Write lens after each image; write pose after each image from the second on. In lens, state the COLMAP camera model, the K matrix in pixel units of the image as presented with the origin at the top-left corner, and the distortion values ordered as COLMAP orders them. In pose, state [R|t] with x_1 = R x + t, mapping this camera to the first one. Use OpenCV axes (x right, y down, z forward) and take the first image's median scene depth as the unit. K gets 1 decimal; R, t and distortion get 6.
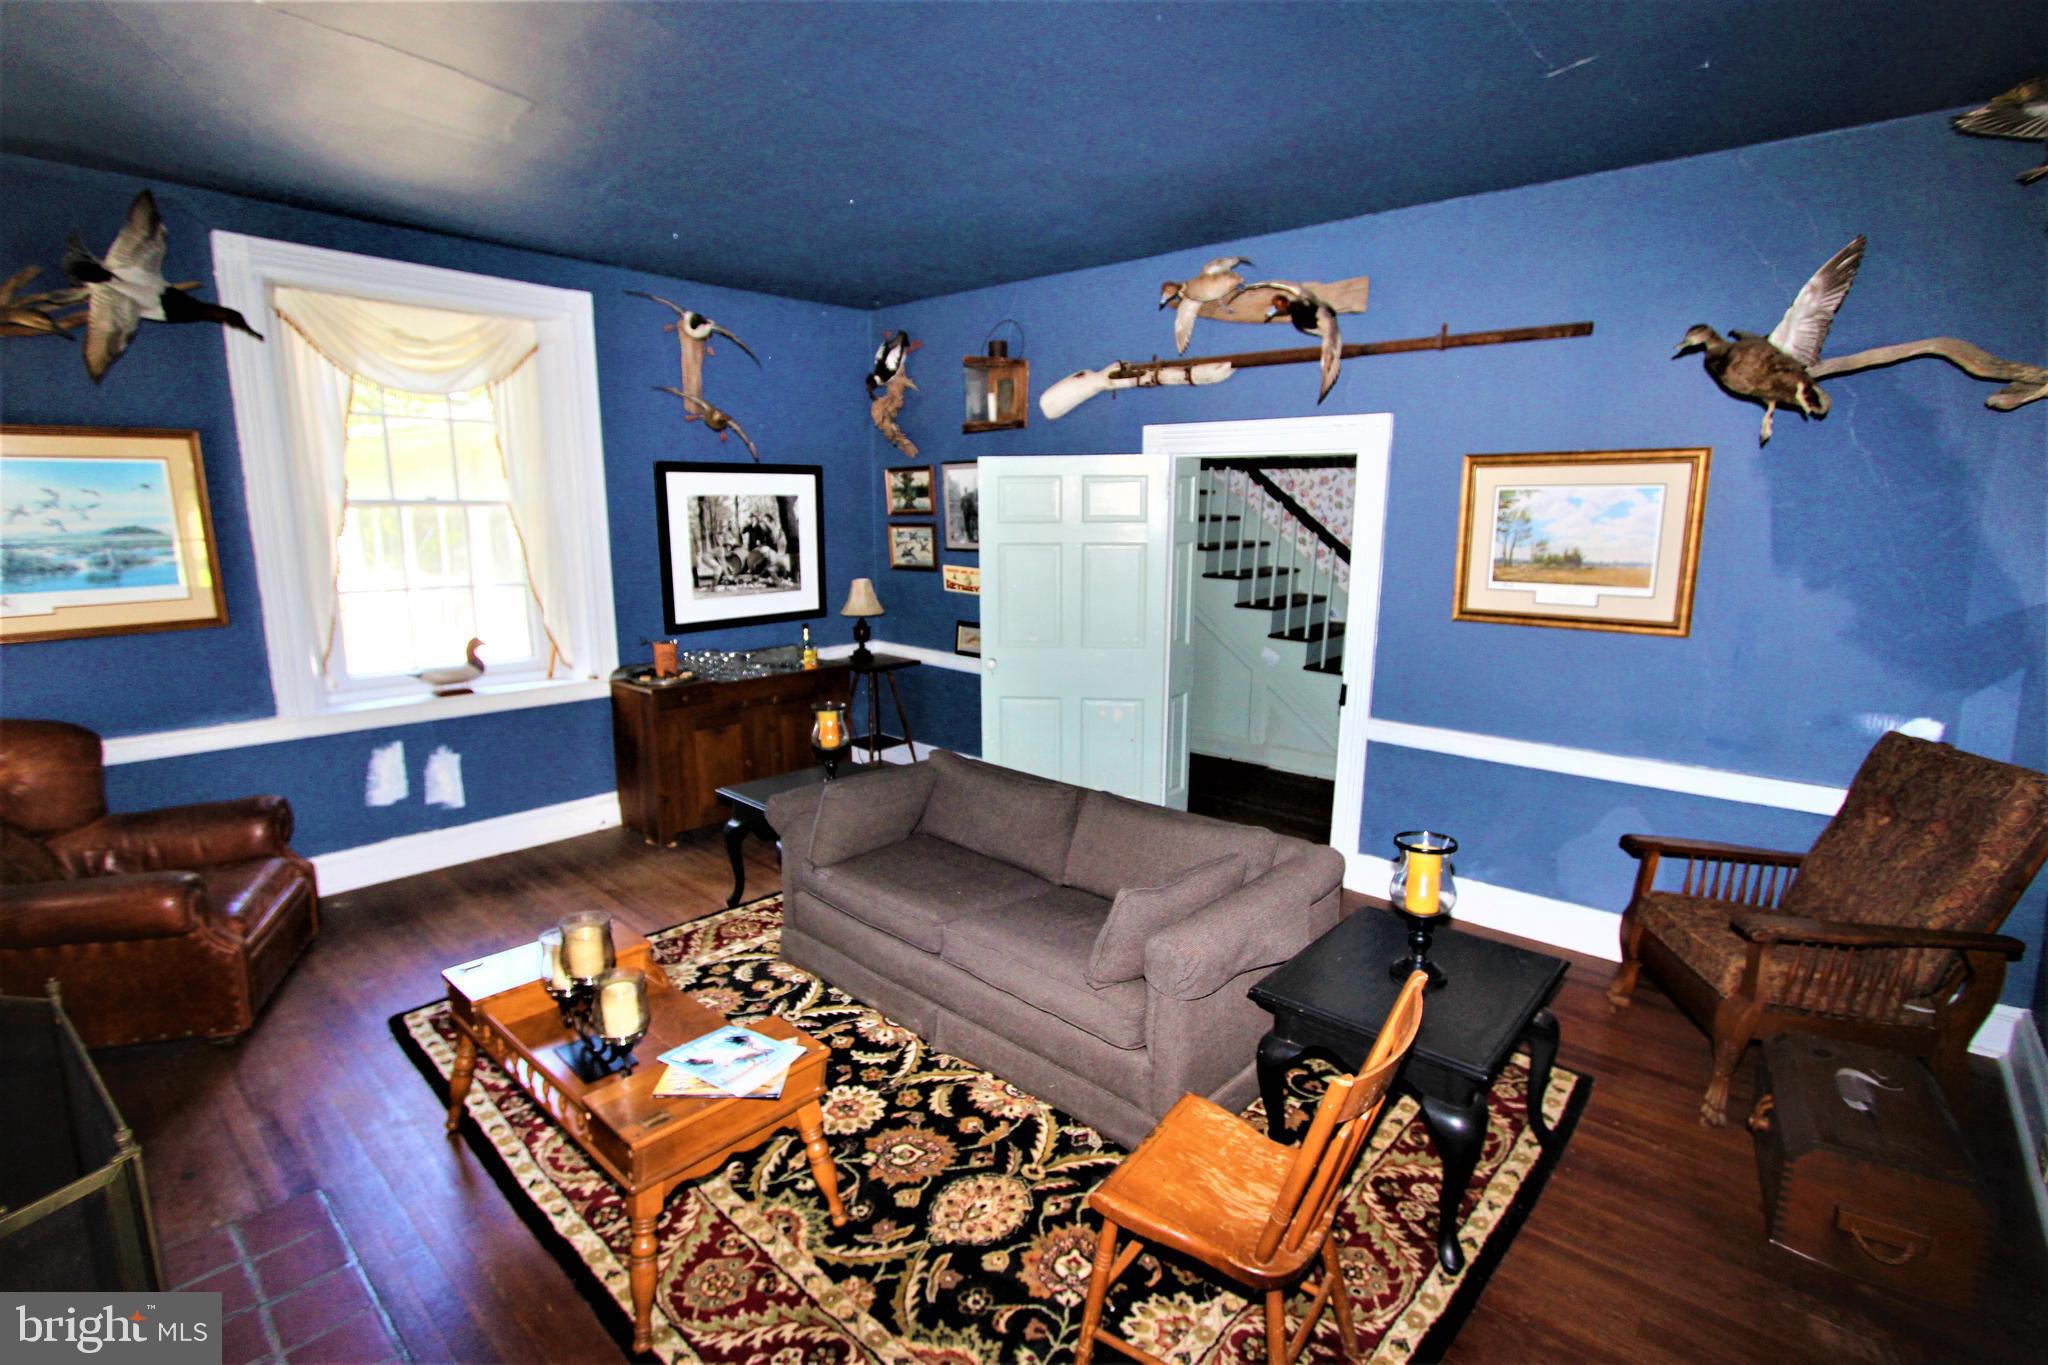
lens RADIAL K [[944.1, 0, 1020.1], [0, 944.1, 685.1], [0, 0, 1]] dist [-0.029542, -0.000070]
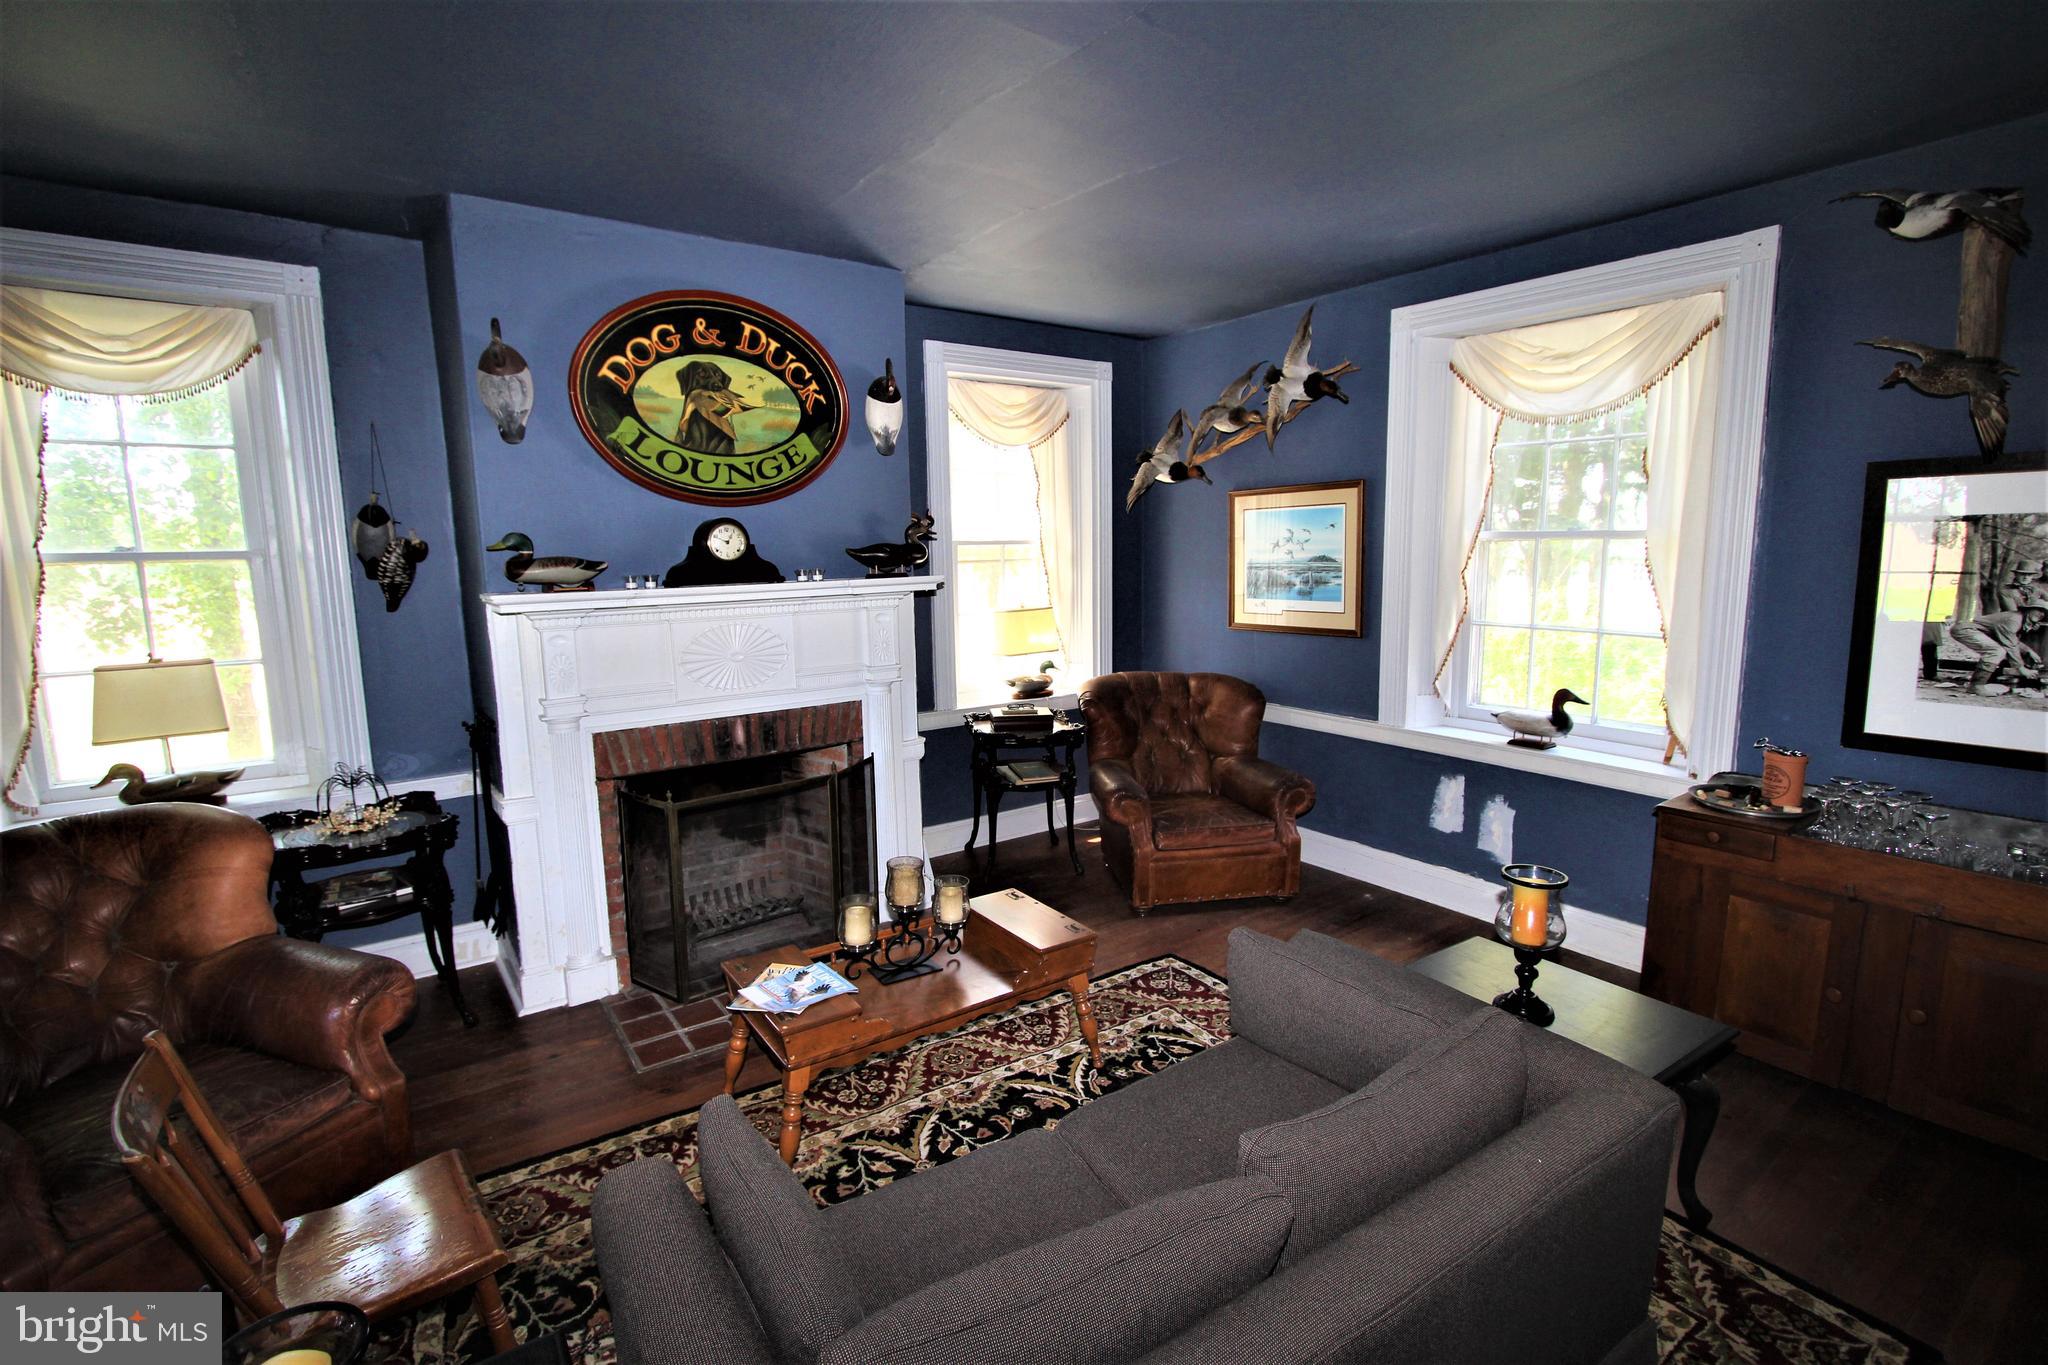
lens RADIAL K [[939.5, 0, 1024.0], [0, 939.5, 682.5], [0, 0, 1]] dist [-0.020604, -0.000404]
pose [[-0.221925, 0.136788, -0.965421, 0.387957], [-0.170420, 0.969430, 0.176531, -0.133429], [0.960055, 0.203703, -0.191830, 0.730534]]
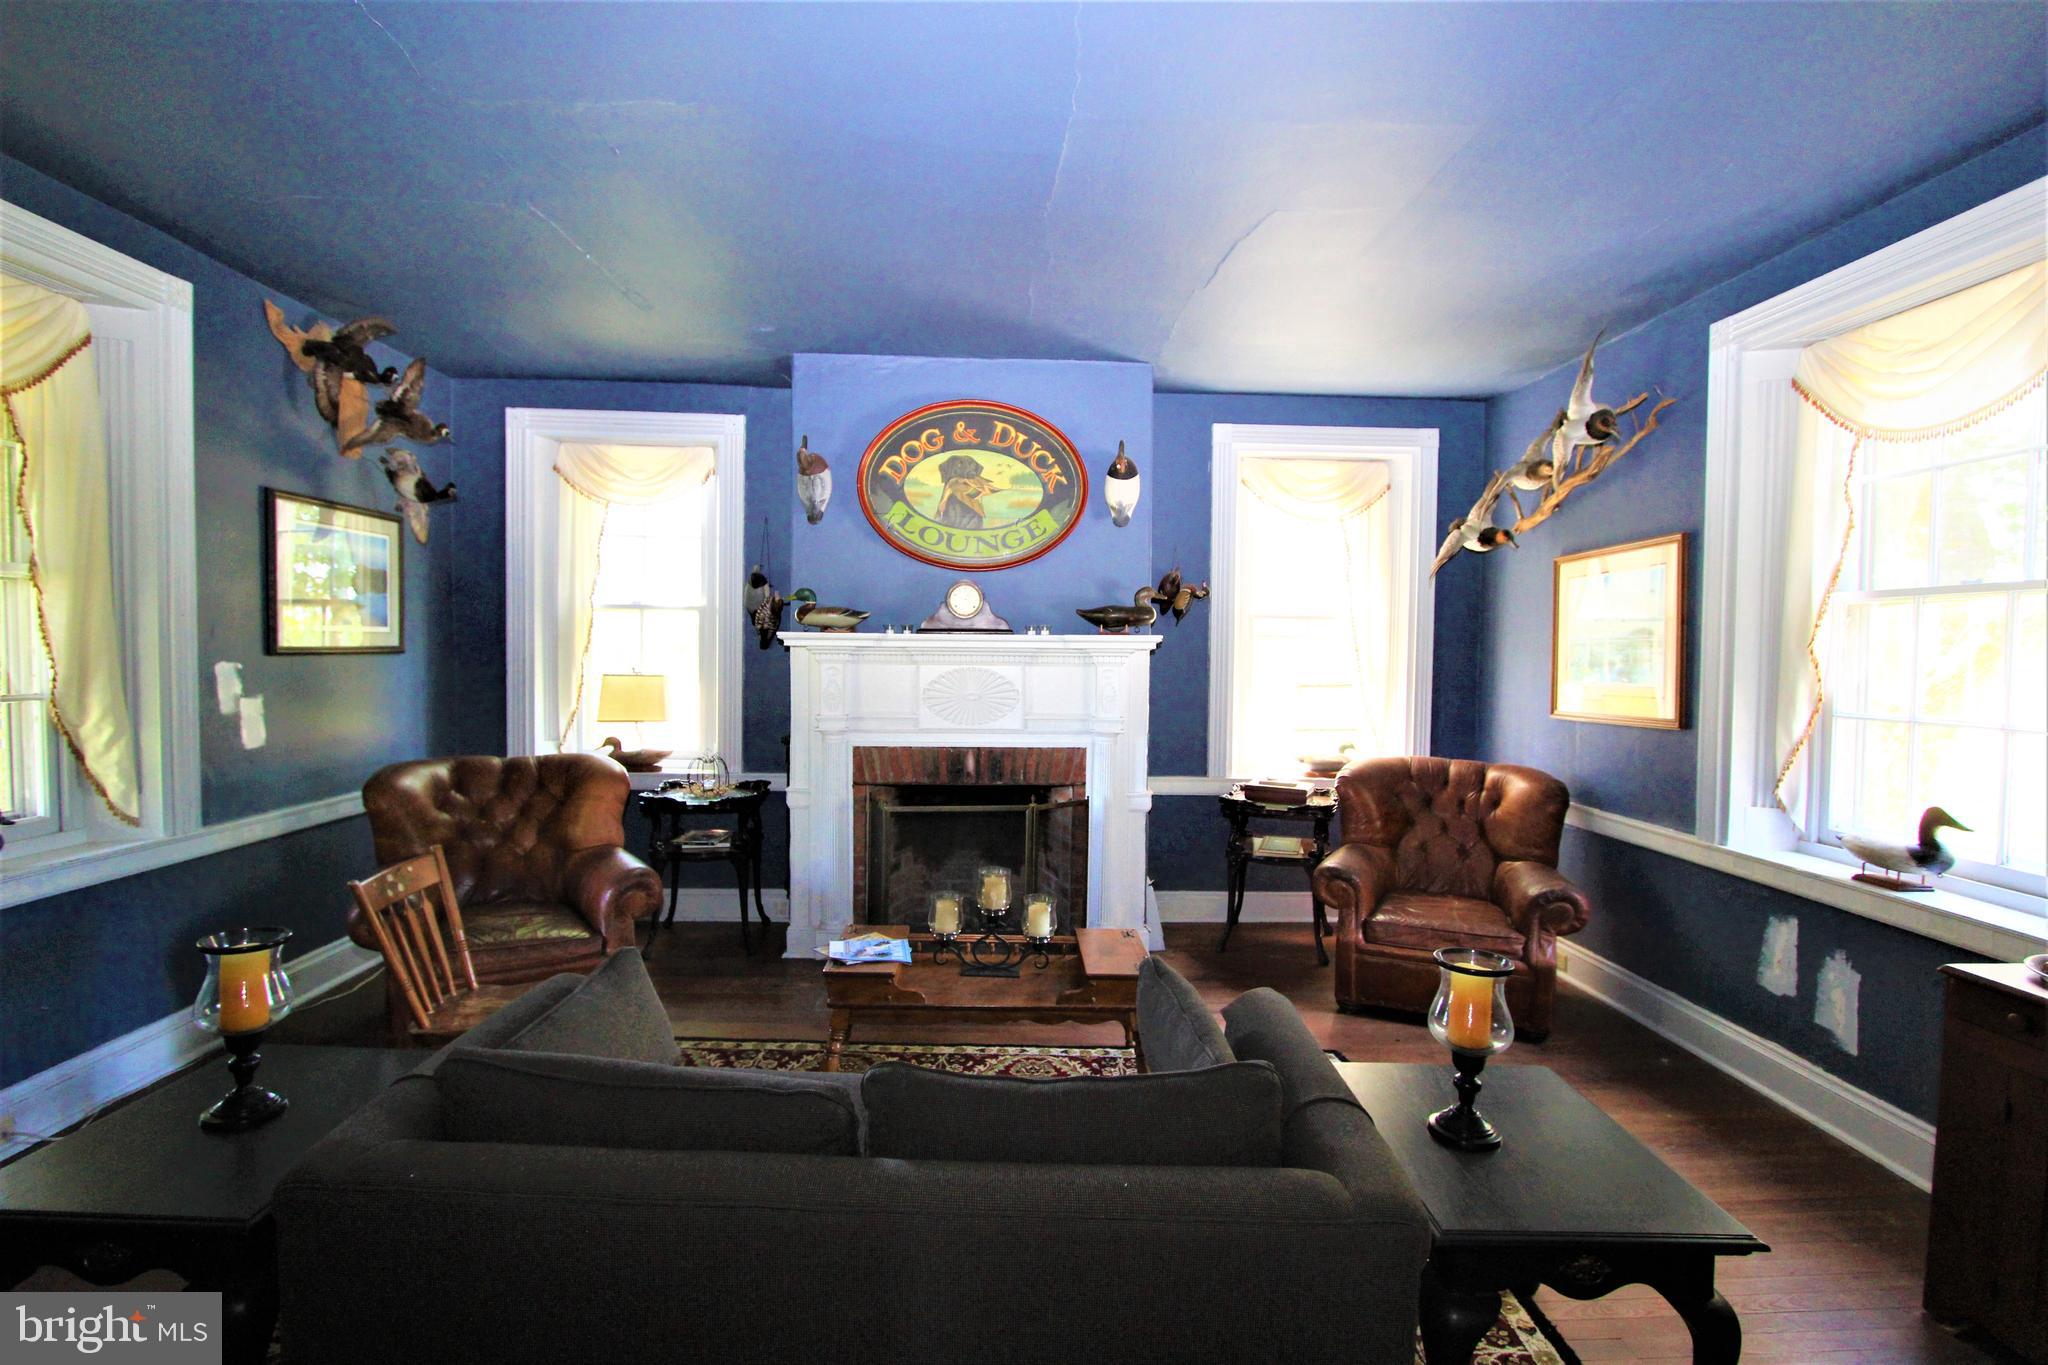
lens RADIAL K [[944.1, 0, 1020.1], [0, 944.1, 685.1], [0, 0, 1]] dist [-0.029542, -0.000070]
pose [[-0.726824, 0.003809, -0.686813, 0.275034], [-0.148675, 0.975402, 0.162746, -0.146853], [0.670539, 0.220400, -0.708380, 1.075839]]
